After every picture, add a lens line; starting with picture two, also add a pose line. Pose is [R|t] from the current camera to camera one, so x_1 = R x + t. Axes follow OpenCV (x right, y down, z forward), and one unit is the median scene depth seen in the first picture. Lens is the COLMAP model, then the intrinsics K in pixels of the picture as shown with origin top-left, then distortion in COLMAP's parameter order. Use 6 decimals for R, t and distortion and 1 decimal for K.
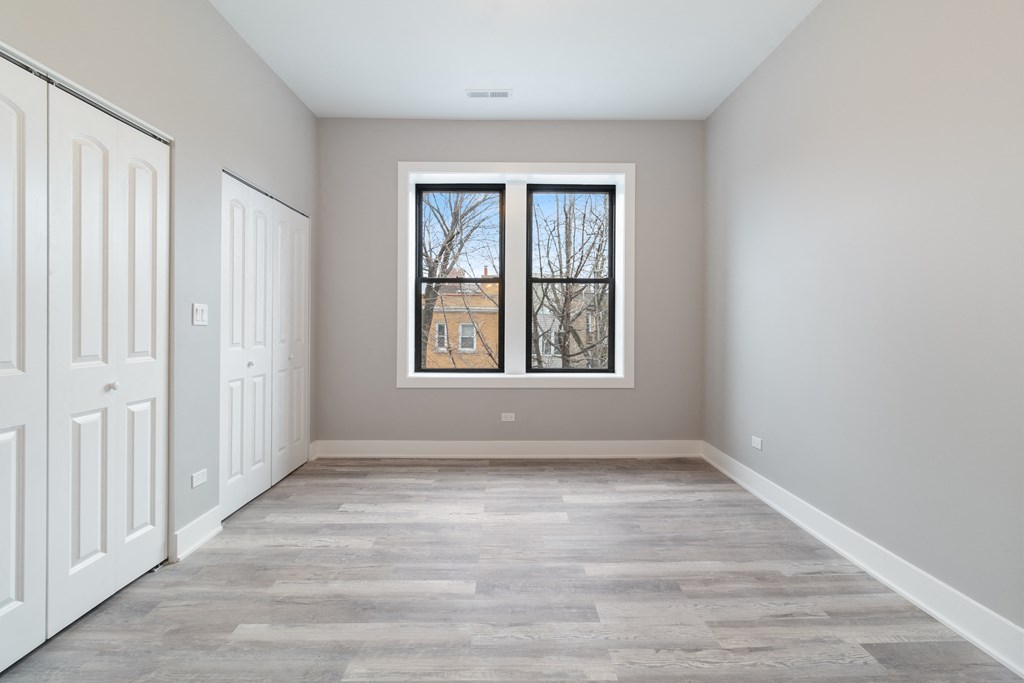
lens RADIAL K [[475.5, 0, 511.6], [0, 475.5, 320.1], [0, 0, 1]] dist [-0.000619, -0.000152]
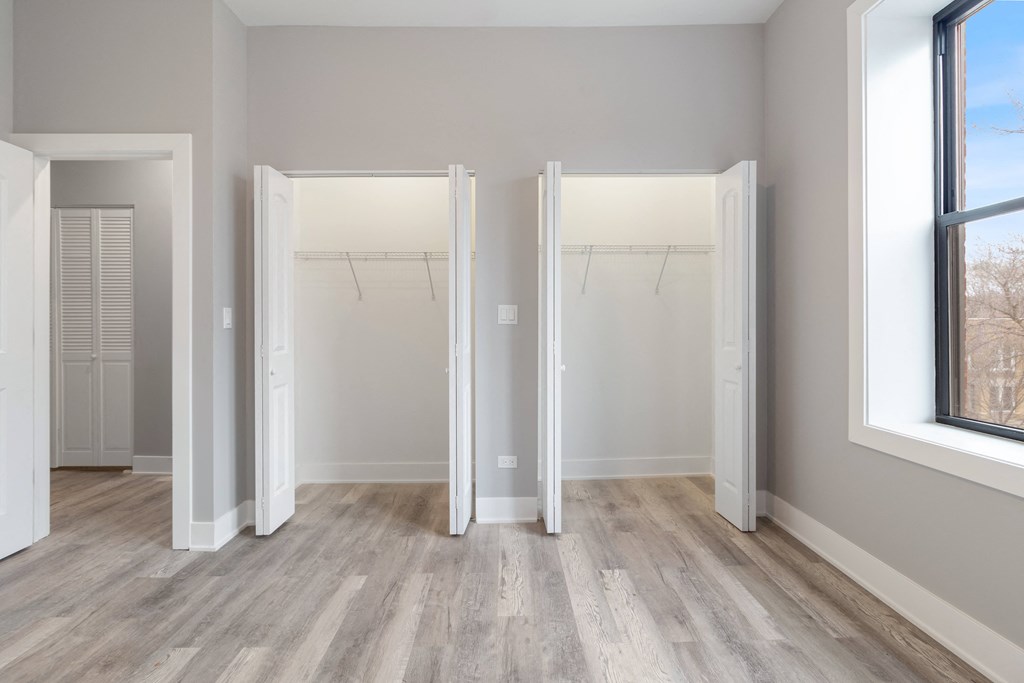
lens RADIAL K [[475.5, 0, 510.0], [0, 475.5, 331.0], [0, 0, 1]] dist [-0.000619, -0.000152]
pose [[-0.006626, 0.001388, -0.999977, 0.512943], [0.011464, 0.999933, 0.001312, 0.025596], [0.999912, -0.011455, -0.006641, 1.144766]]
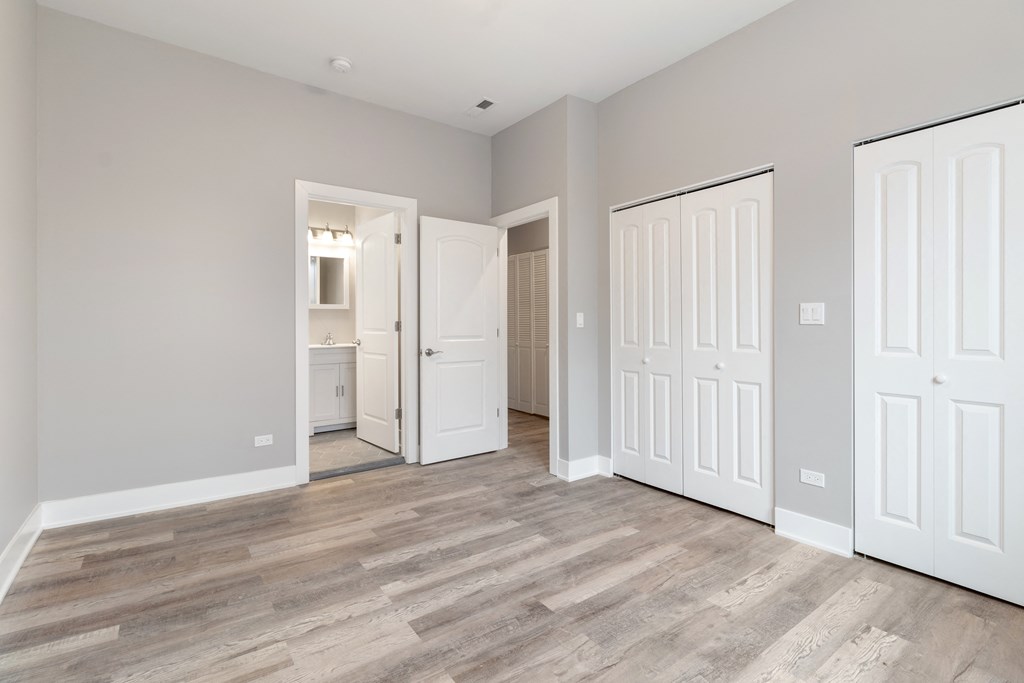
lens RADIAL K [[475.5, 0, 504.2], [0, 475.5, 327.7], [0, 0, 1]] dist [-0.000619, -0.000152]
pose [[-0.824029, -0.000608, -0.566547, 0.493249], [0.003321, 0.999977, -0.005903, 0.023263], [0.566538, -0.006746, -0.824008, 1.638901]]
